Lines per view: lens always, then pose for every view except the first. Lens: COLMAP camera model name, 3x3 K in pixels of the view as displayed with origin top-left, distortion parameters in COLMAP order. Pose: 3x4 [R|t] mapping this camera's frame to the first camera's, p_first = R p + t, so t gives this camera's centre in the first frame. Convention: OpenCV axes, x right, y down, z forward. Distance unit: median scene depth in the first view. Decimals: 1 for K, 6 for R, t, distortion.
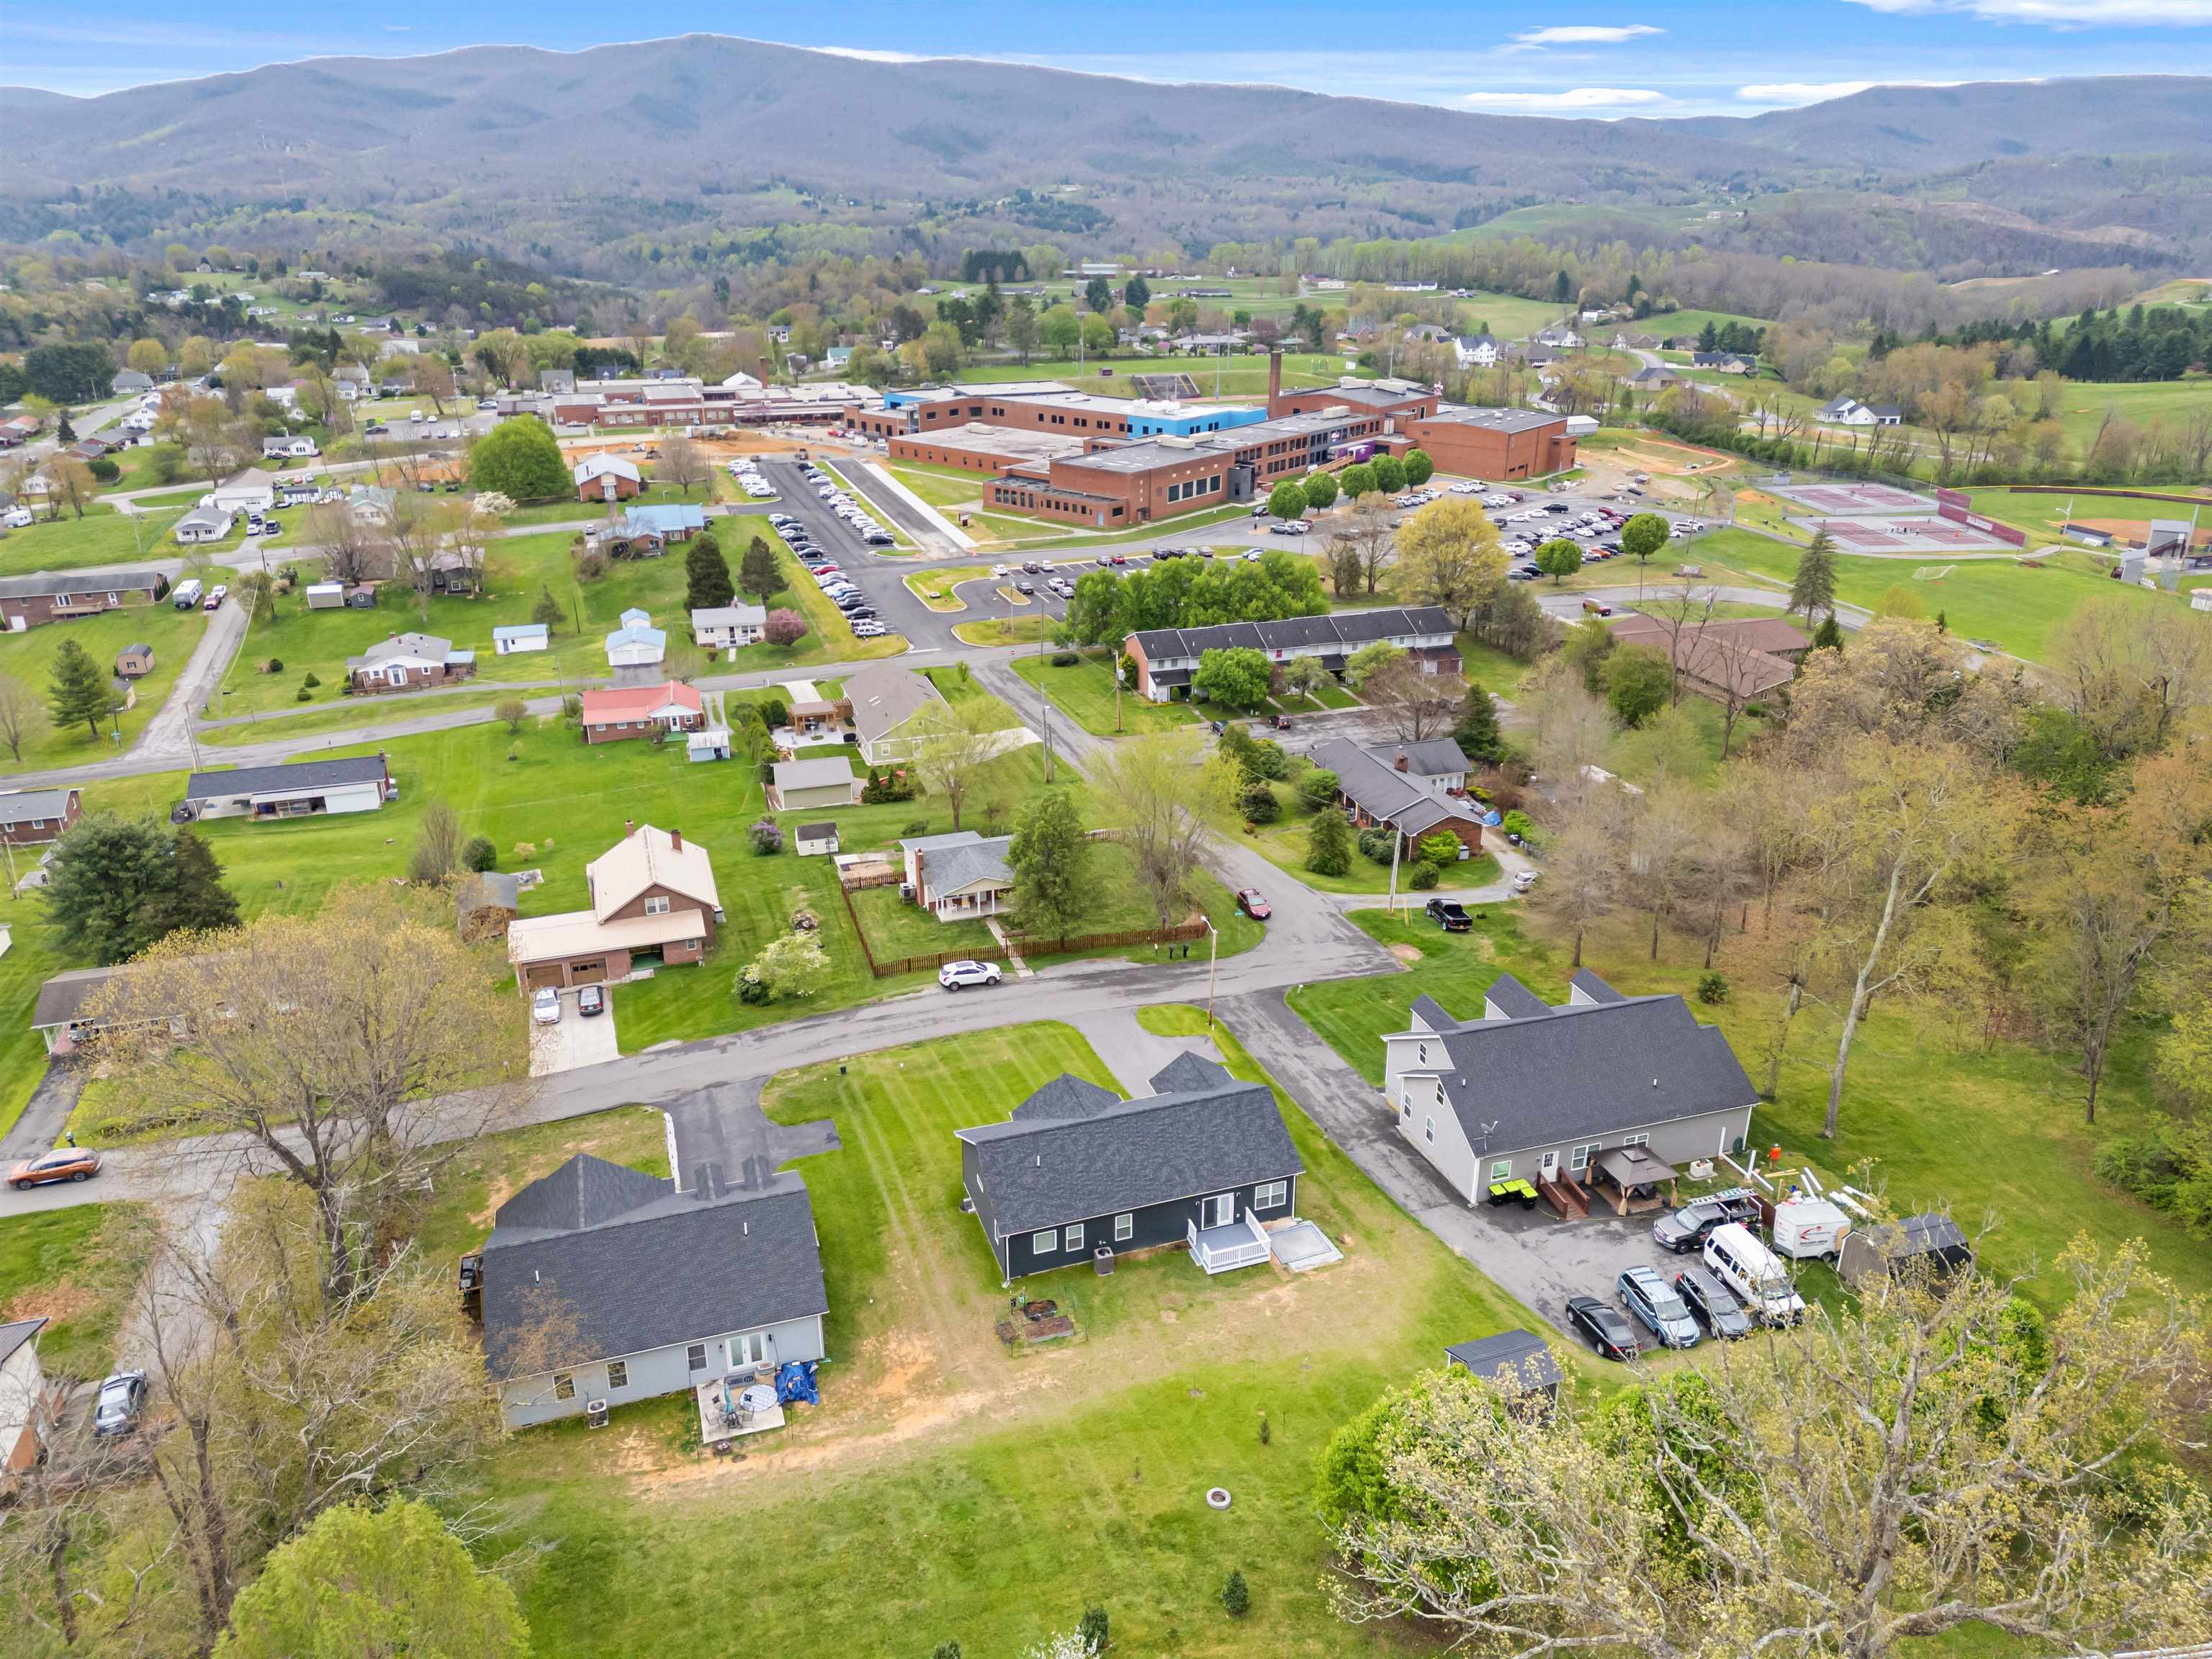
lens RADIAL K [[1532.0, 0, 1103.7], [0, 1532.0, 841.6], [0, 0, 1]] dist [0.113561, -0.113910]
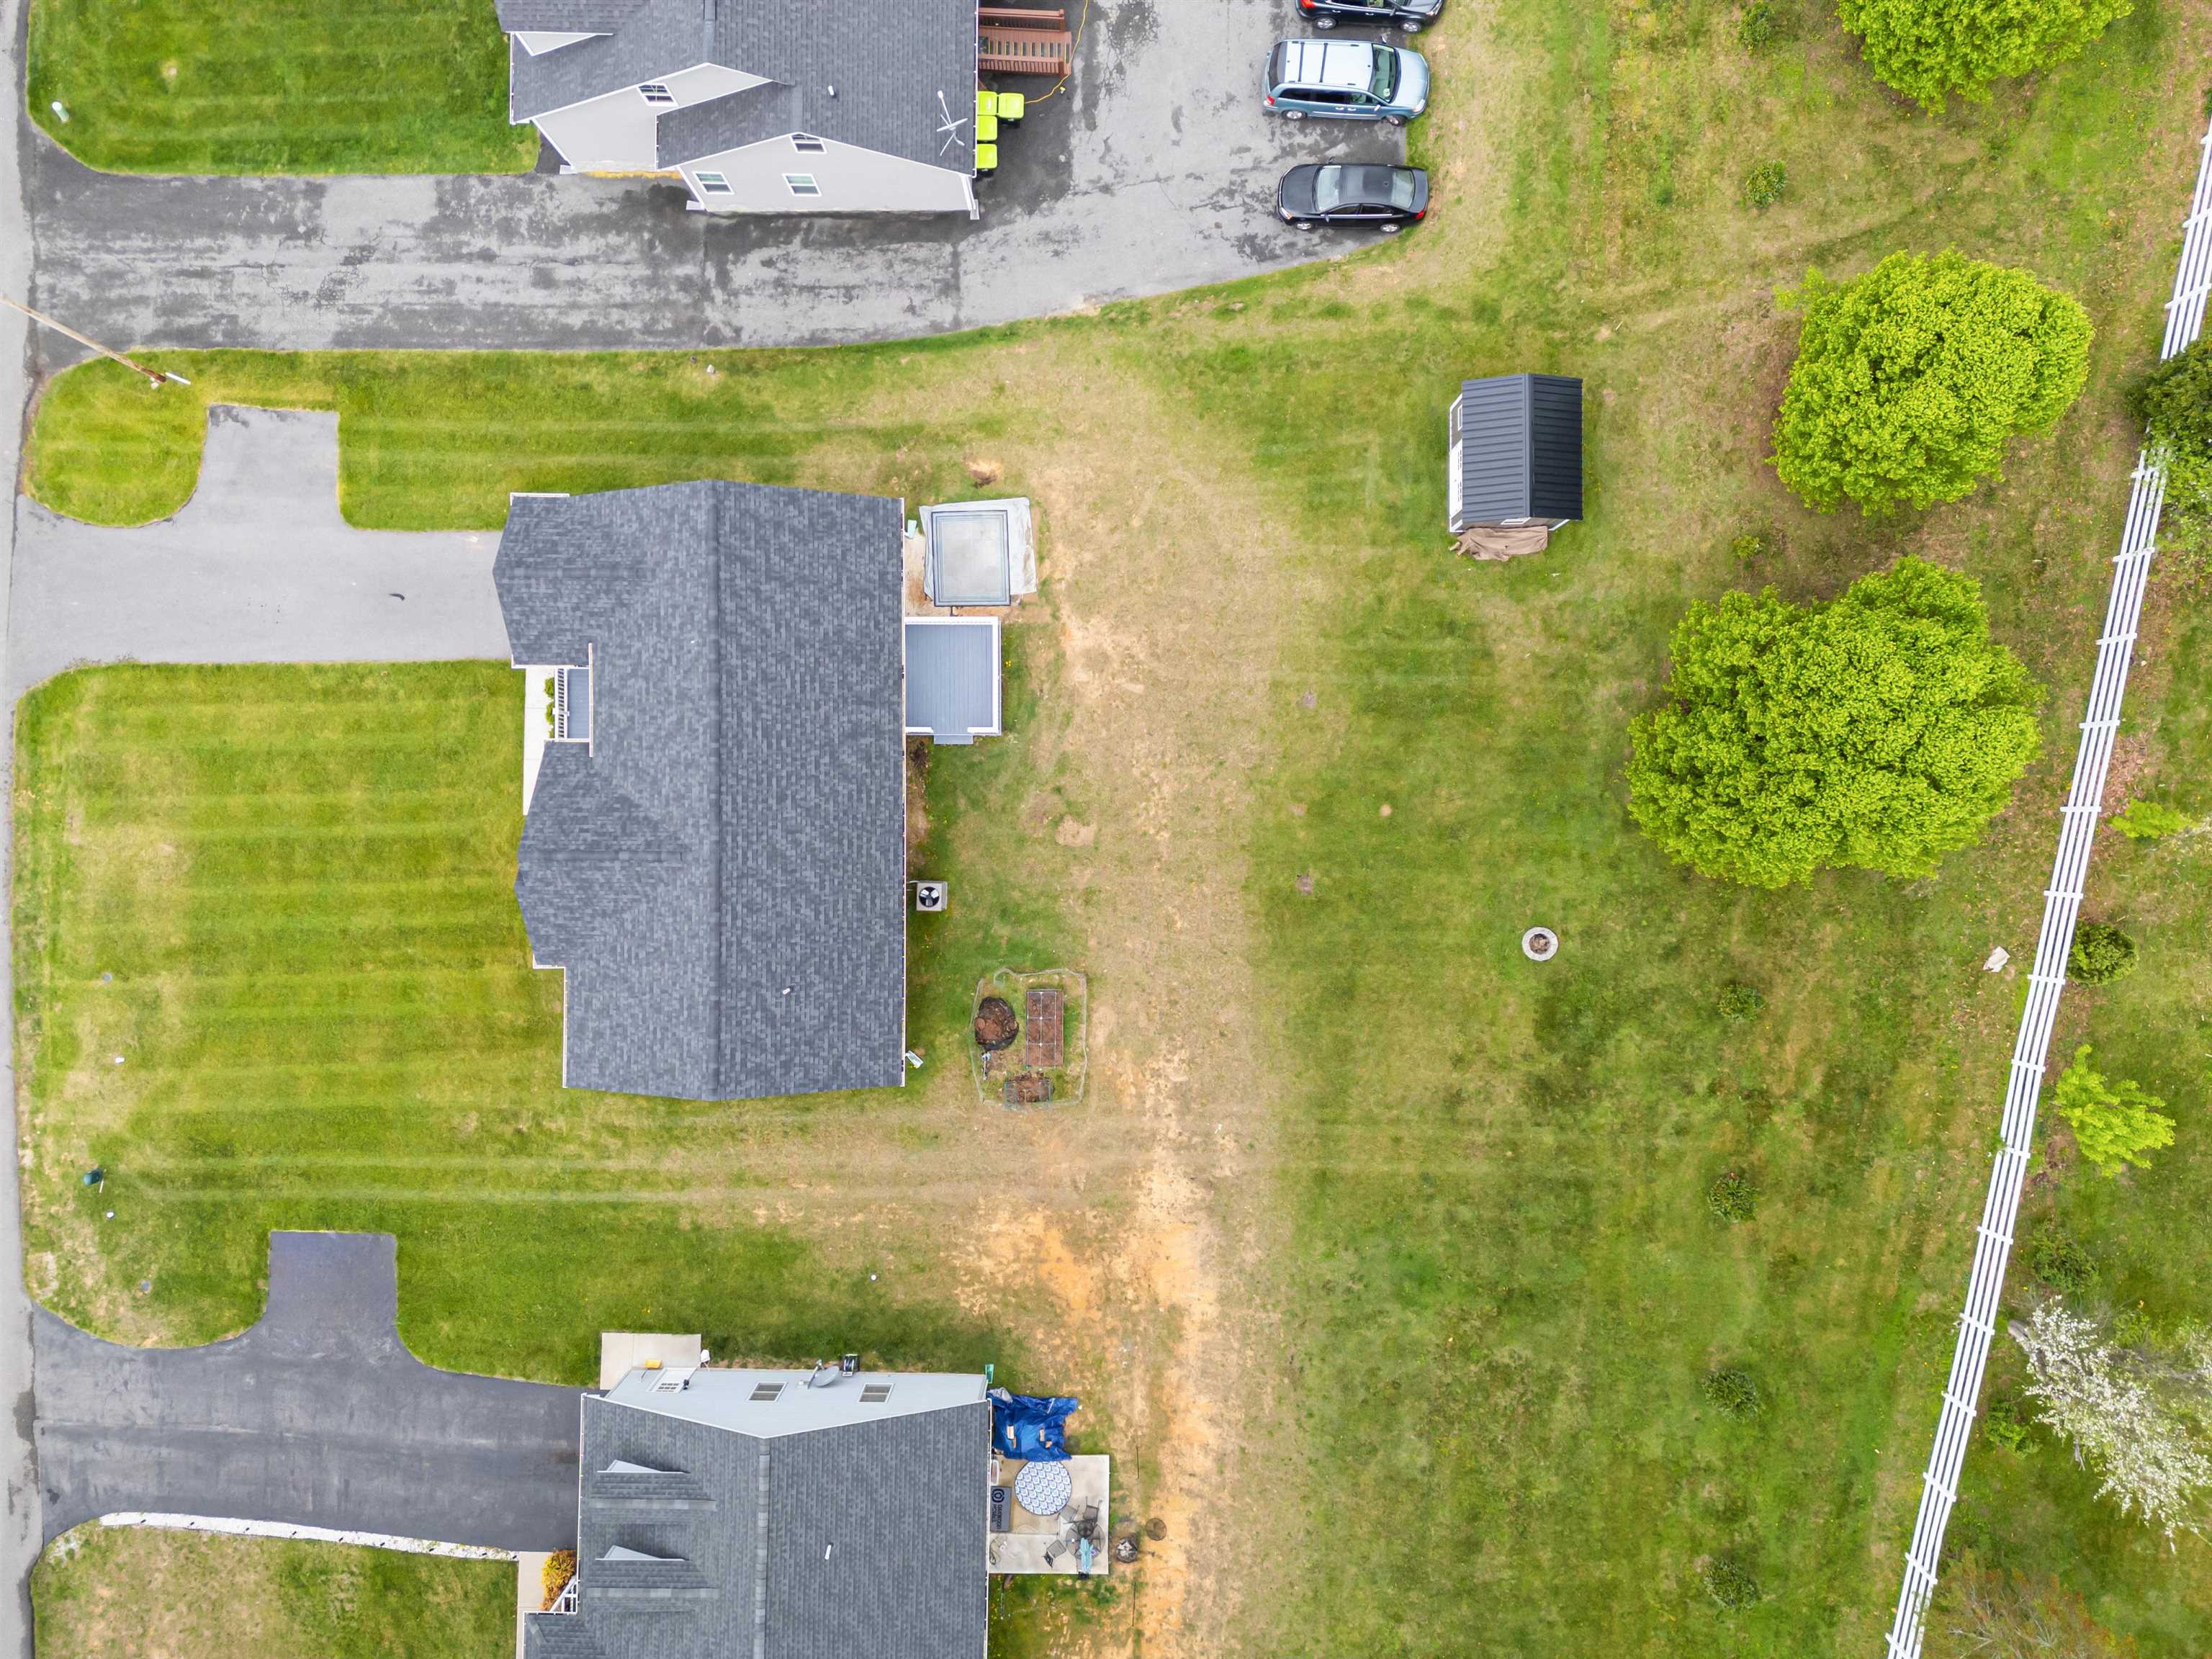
lens RADIAL K [[1544.5, 0, 1106.0], [0, 1544.5, 829.5], [0, 0, 1]] dist [0.077426, -0.063628]
pose [[0.324651, -0.945828, -0.003486, 0.028526], [0.378935, 0.126689, 0.916711, -0.147390], [-0.866609, -0.298932, 0.399536, 0.422402]]
